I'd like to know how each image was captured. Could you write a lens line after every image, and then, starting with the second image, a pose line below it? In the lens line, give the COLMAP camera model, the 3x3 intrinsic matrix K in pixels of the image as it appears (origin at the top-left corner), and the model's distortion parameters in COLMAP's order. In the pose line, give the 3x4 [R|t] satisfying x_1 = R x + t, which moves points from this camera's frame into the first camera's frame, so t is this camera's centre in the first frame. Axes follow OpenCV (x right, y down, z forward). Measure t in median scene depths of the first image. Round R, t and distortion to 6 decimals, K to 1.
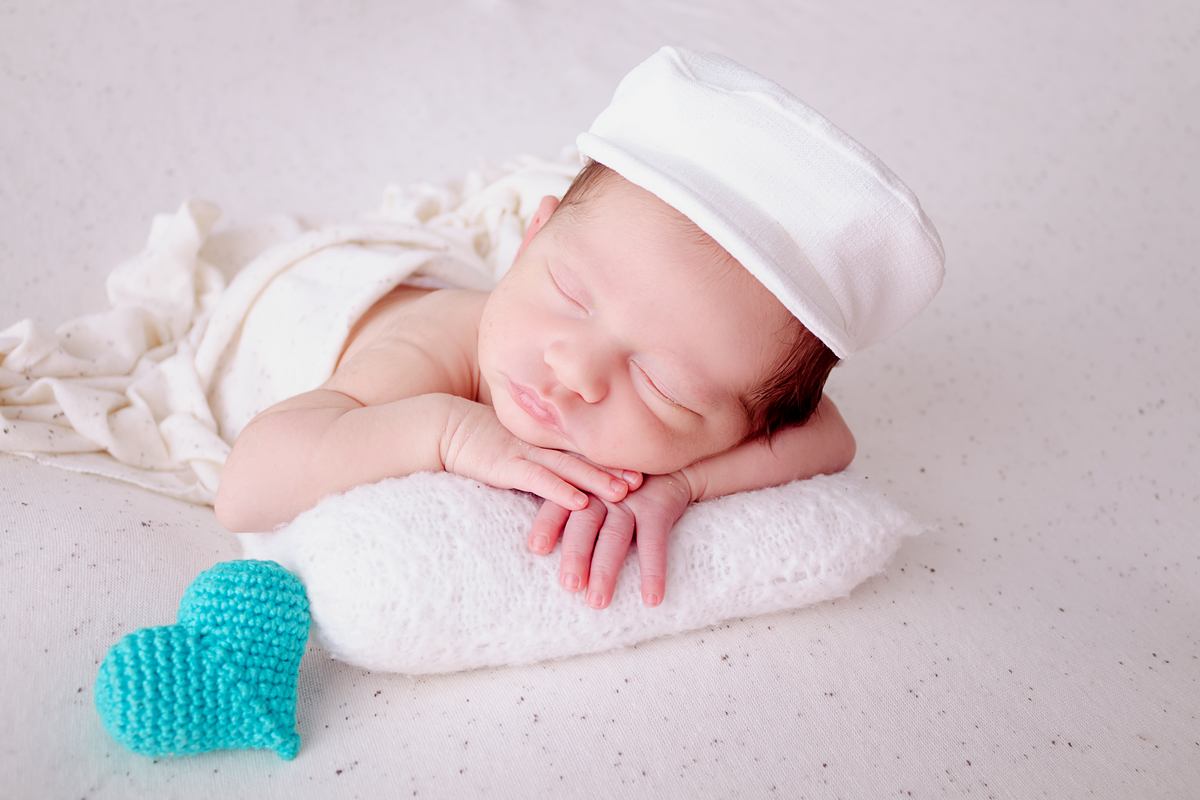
lens RADIAL K [[1410.3, 0, 600.3], [0, 1410.3, 399.3], [0, 0, 1]] dist [-0.083755, 0.000000]
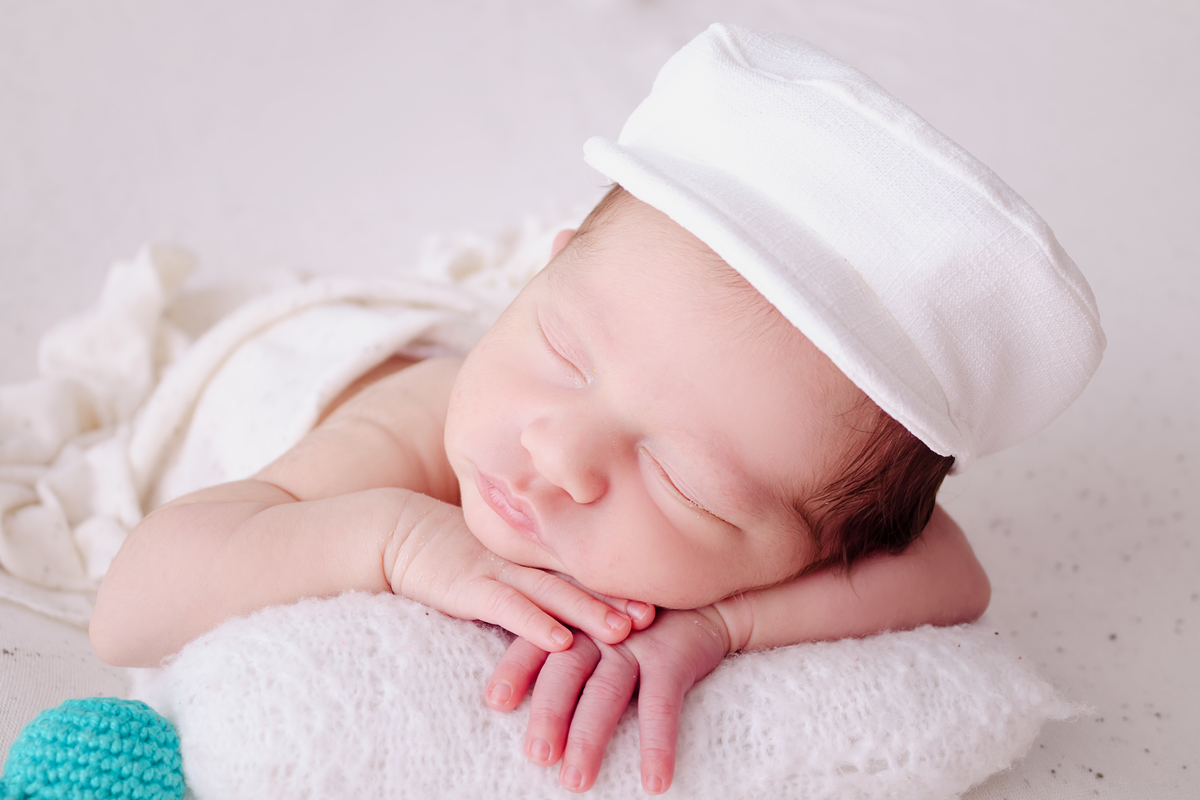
lens RADIAL K [[1883.0, 0, 599.8], [0, 1883.0, 400.6], [0, 0, 1]] dist [-0.009186, 0.000000]
pose [[0.990493, 0.028664, -0.134547, 0.128499], [-0.040857, 0.995215, -0.088753, 0.034798], [0.131360, 0.093406, 0.986924, 0.042256]]
